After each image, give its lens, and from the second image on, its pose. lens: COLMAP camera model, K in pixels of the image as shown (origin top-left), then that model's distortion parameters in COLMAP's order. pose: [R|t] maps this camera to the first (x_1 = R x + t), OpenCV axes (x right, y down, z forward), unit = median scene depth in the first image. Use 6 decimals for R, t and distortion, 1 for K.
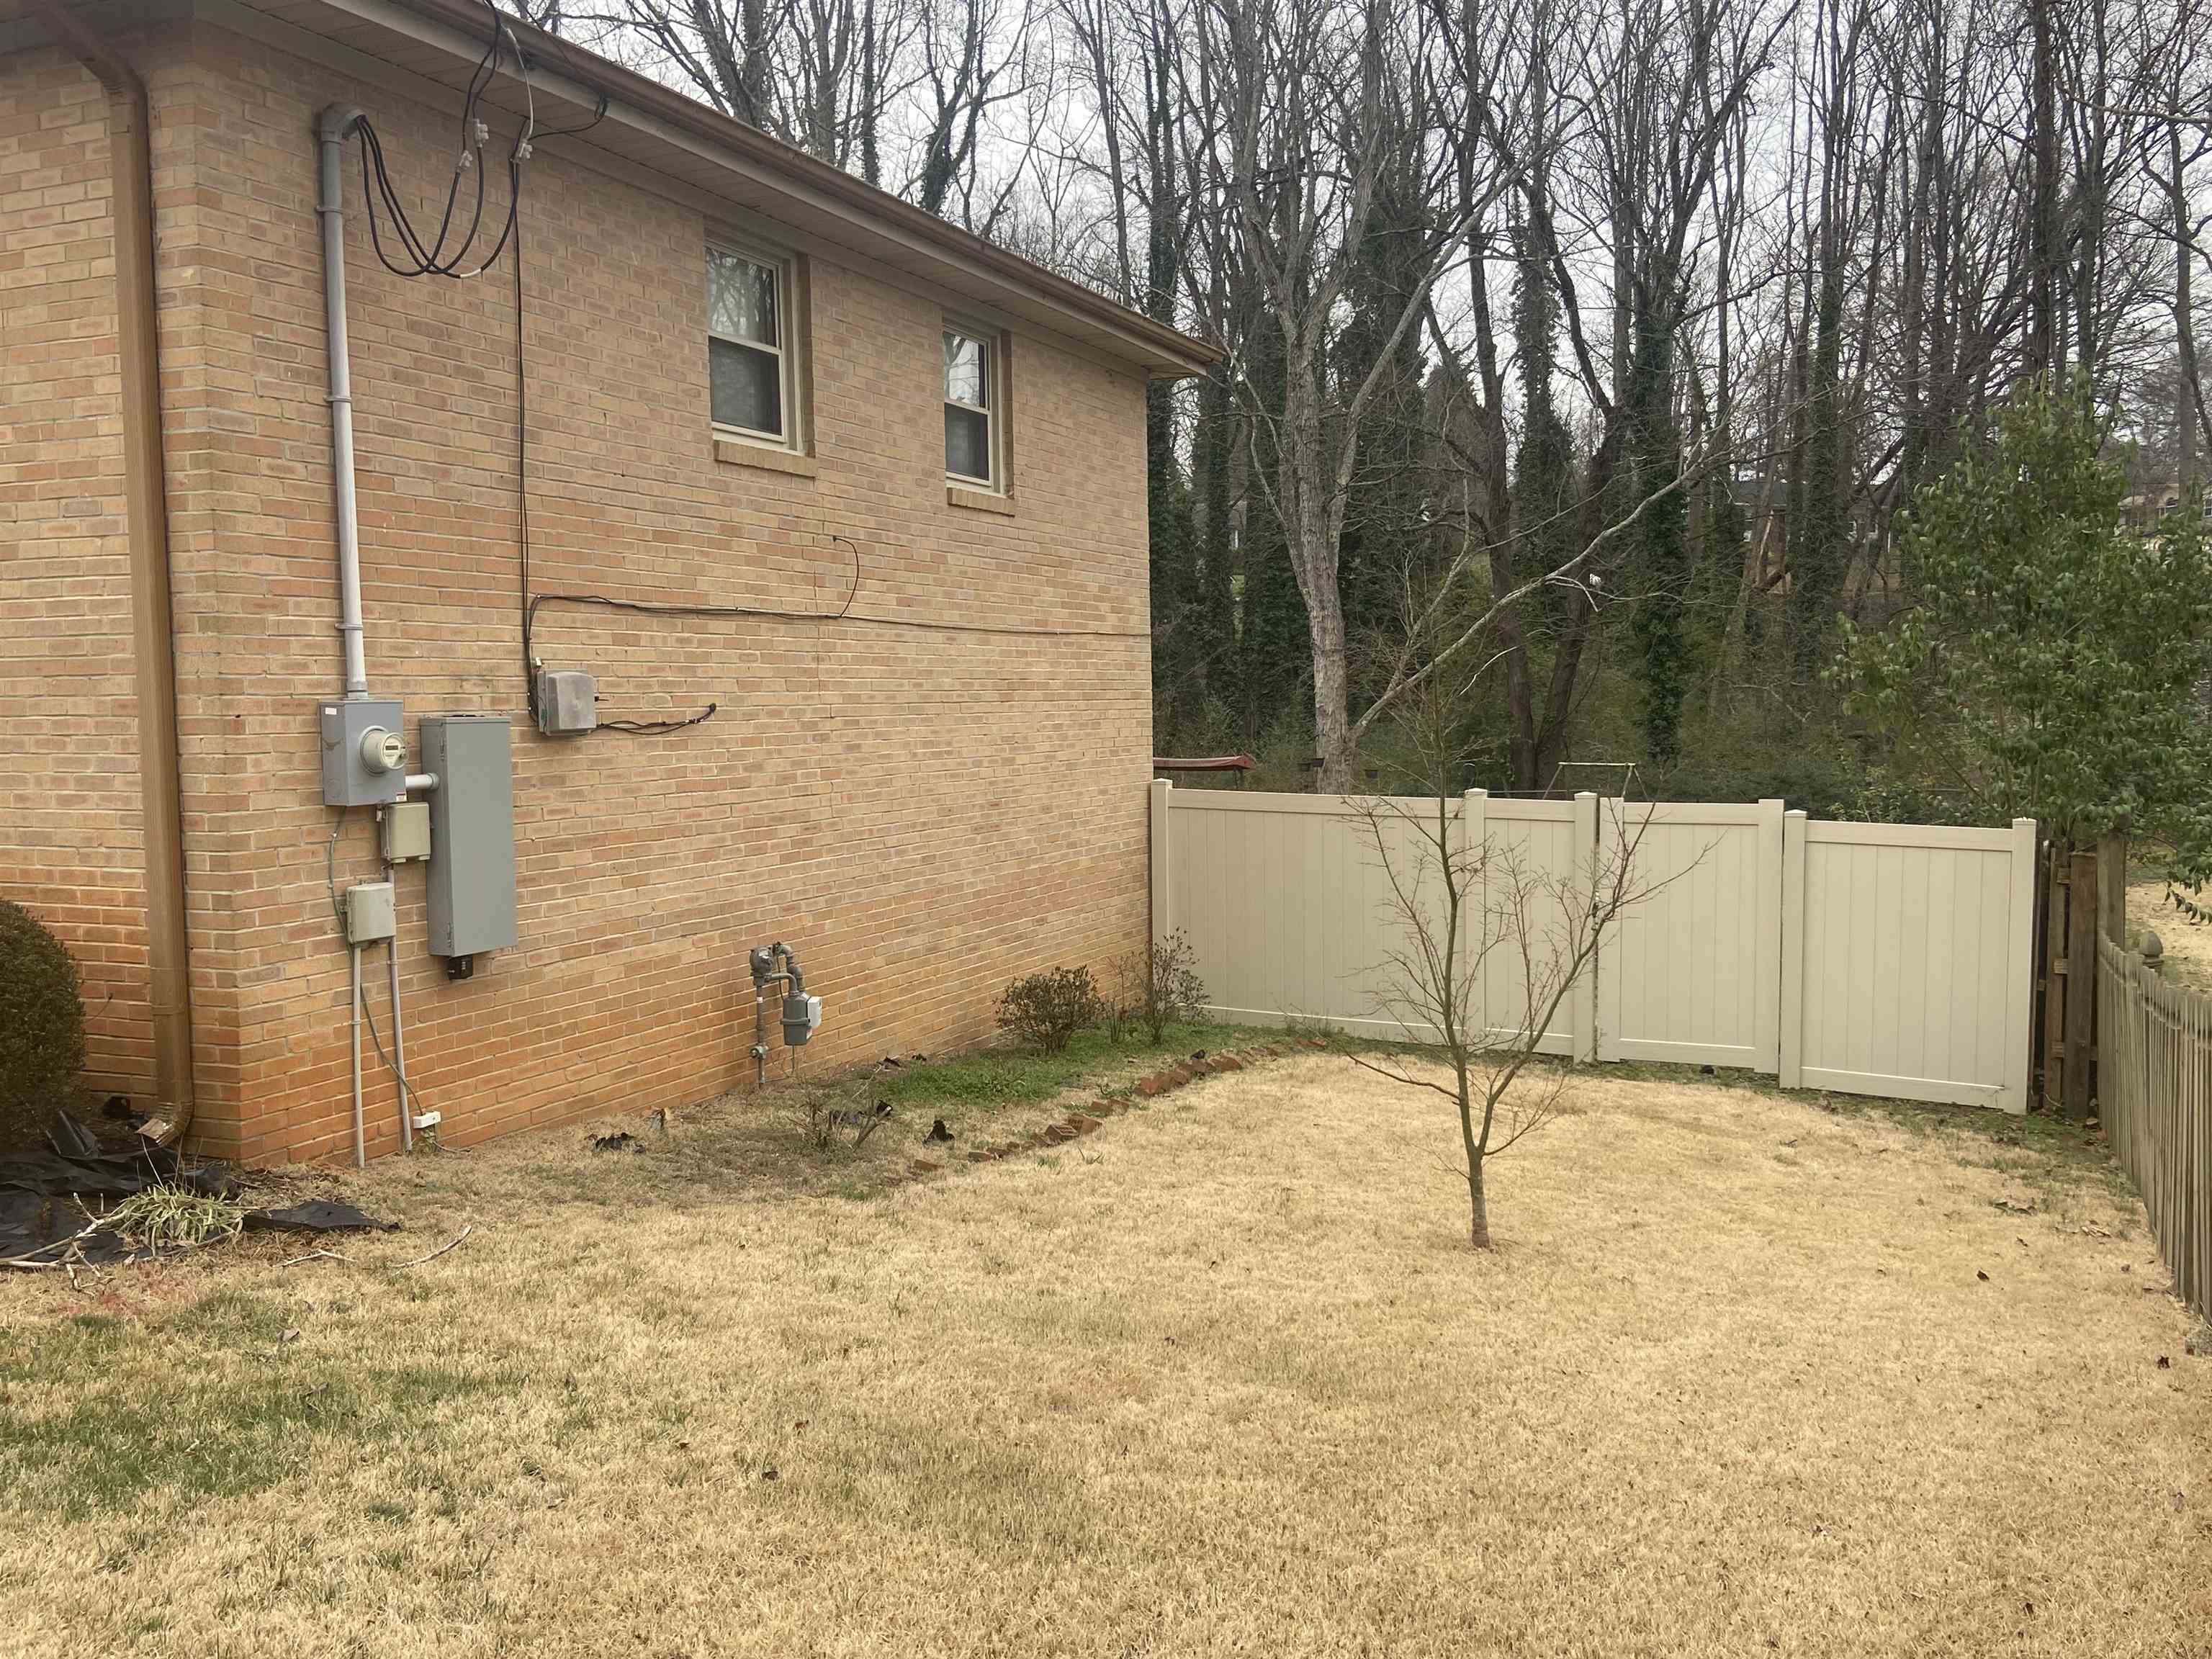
lens RADIAL K [[2107.8, 0, 1106.7], [0, 2107.8, 829.4], [0, 0, 1]] dist [0.079647, 0.000000]
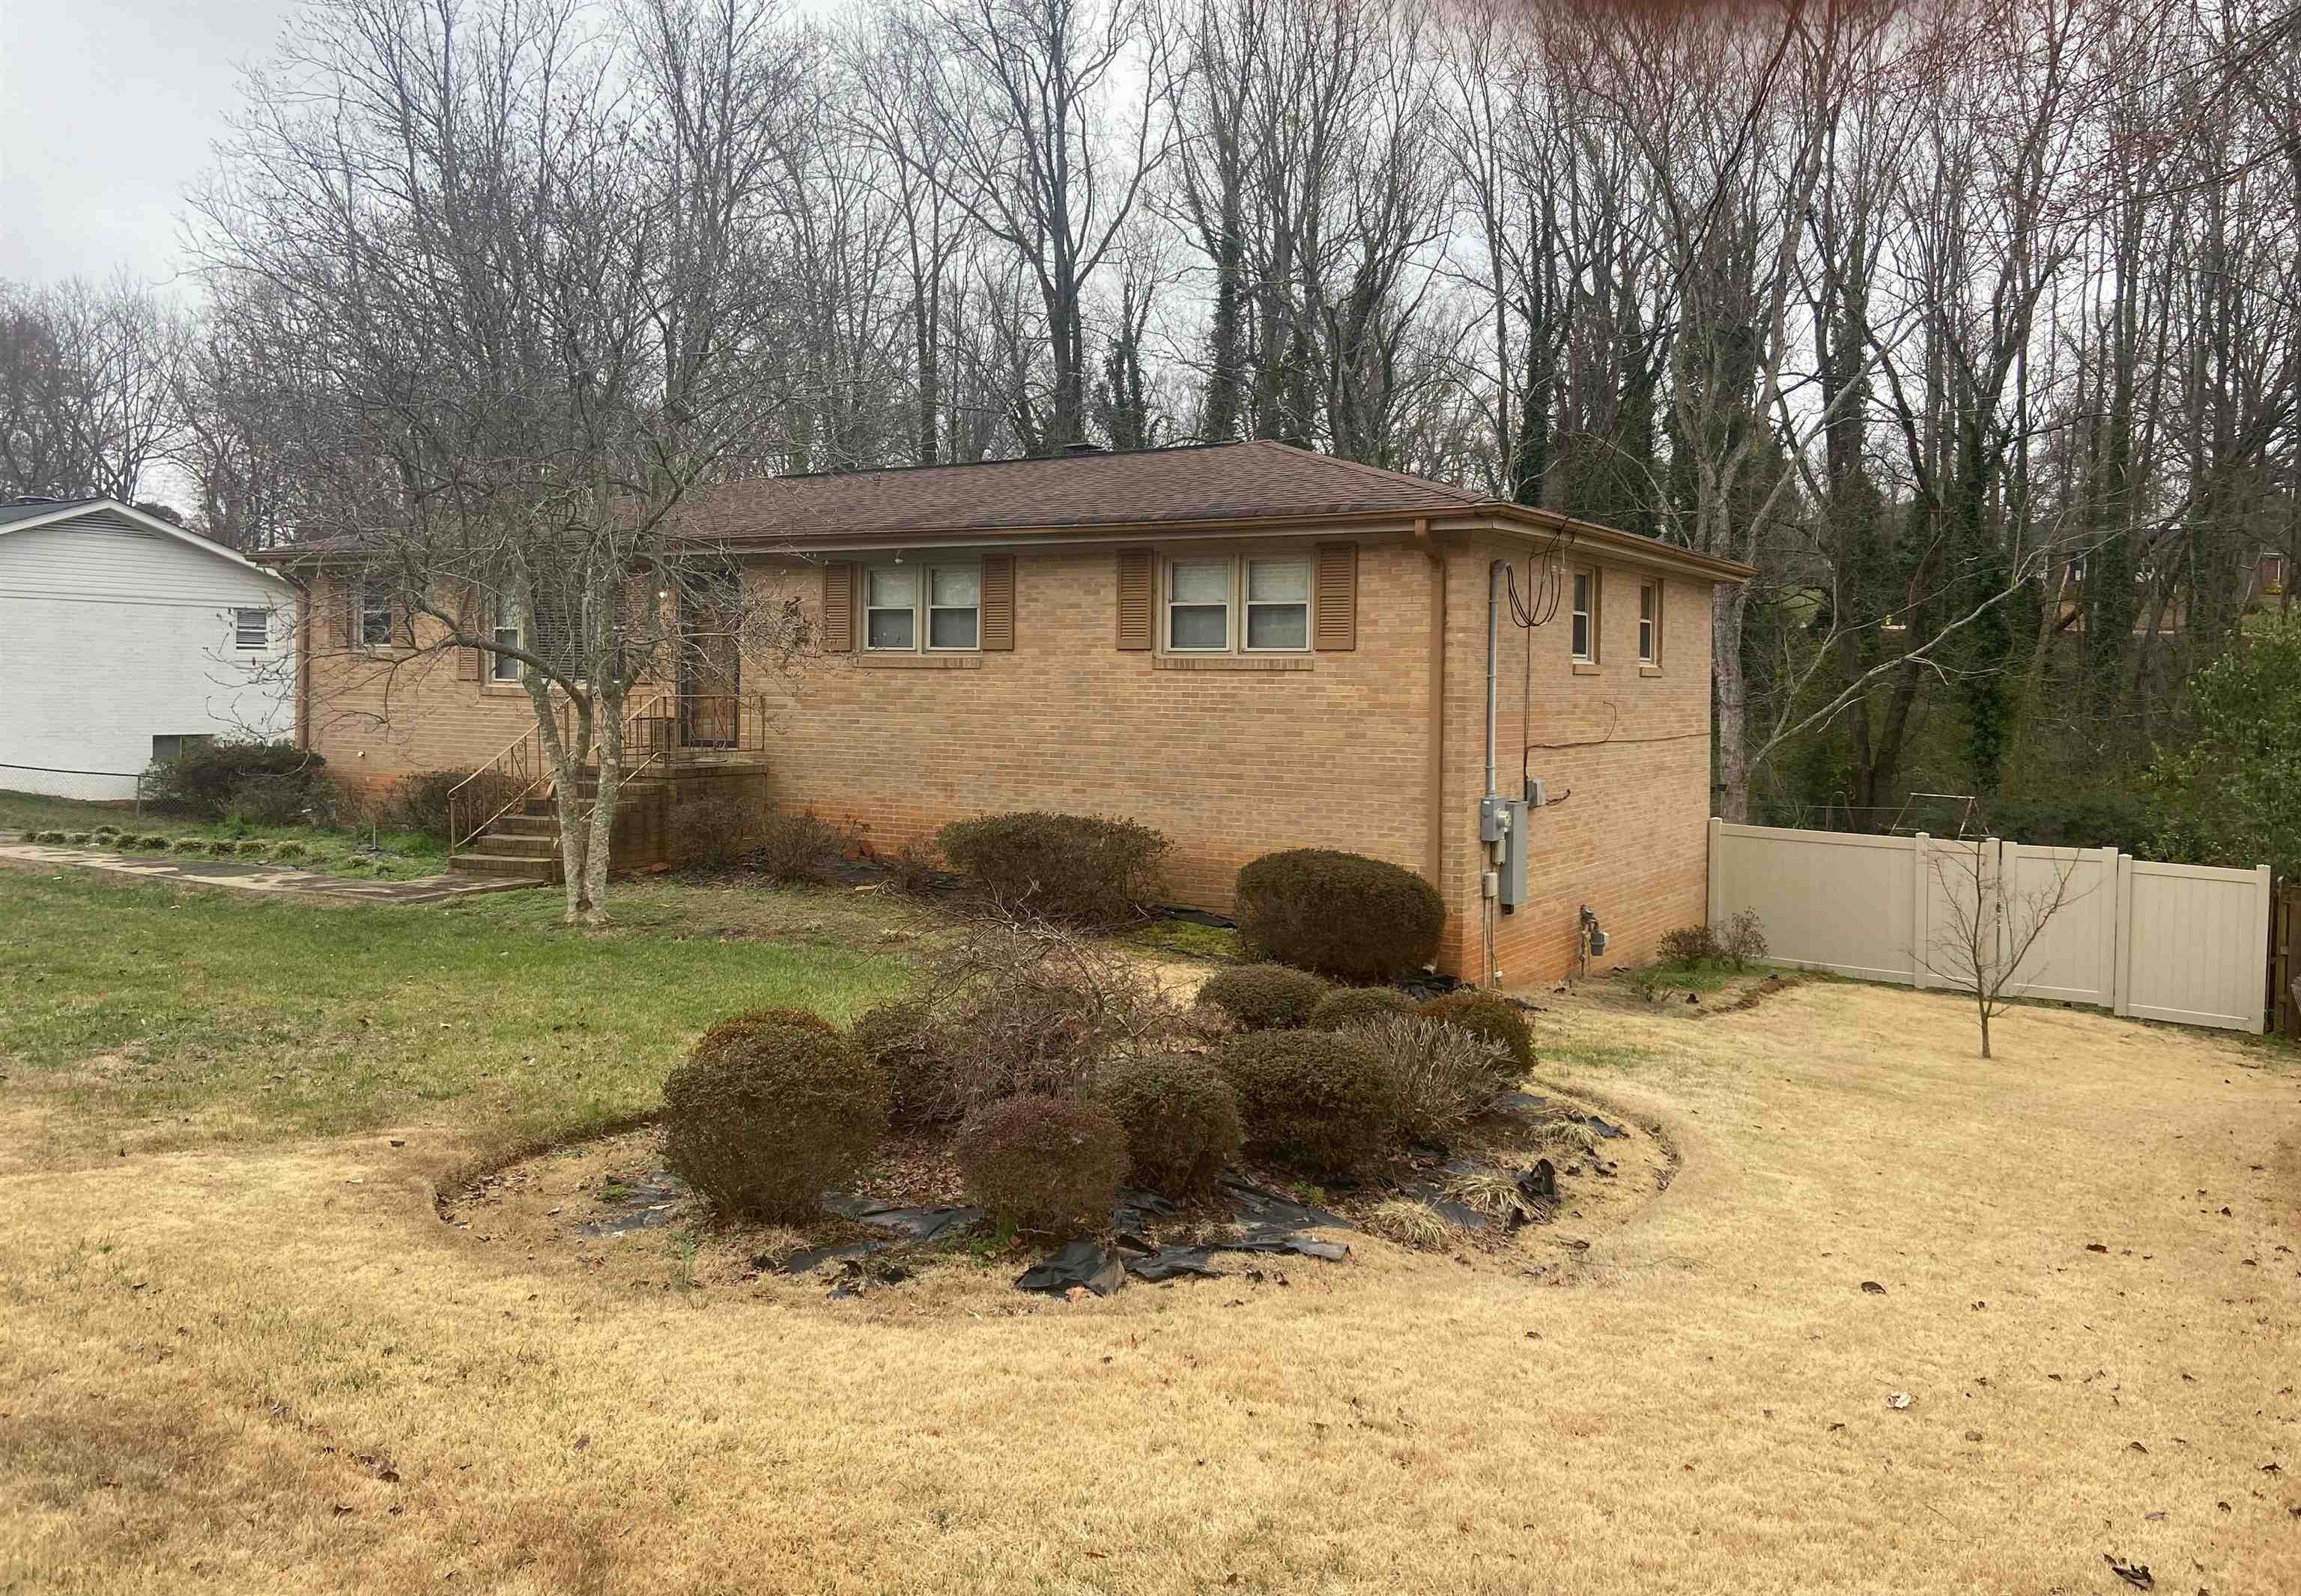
lens RADIAL K [[1758.6, 0, 1173.6], [0, 1758.6, 715.3], [0, 0, 1]] dist [0.066281, -0.059464]
pose [[0.986851, 0.024736, -0.159726, -0.228114], [-0.033517, 0.998057, -0.052517, -0.021115], [0.158117, 0.057180, 0.985763, -0.609231]]
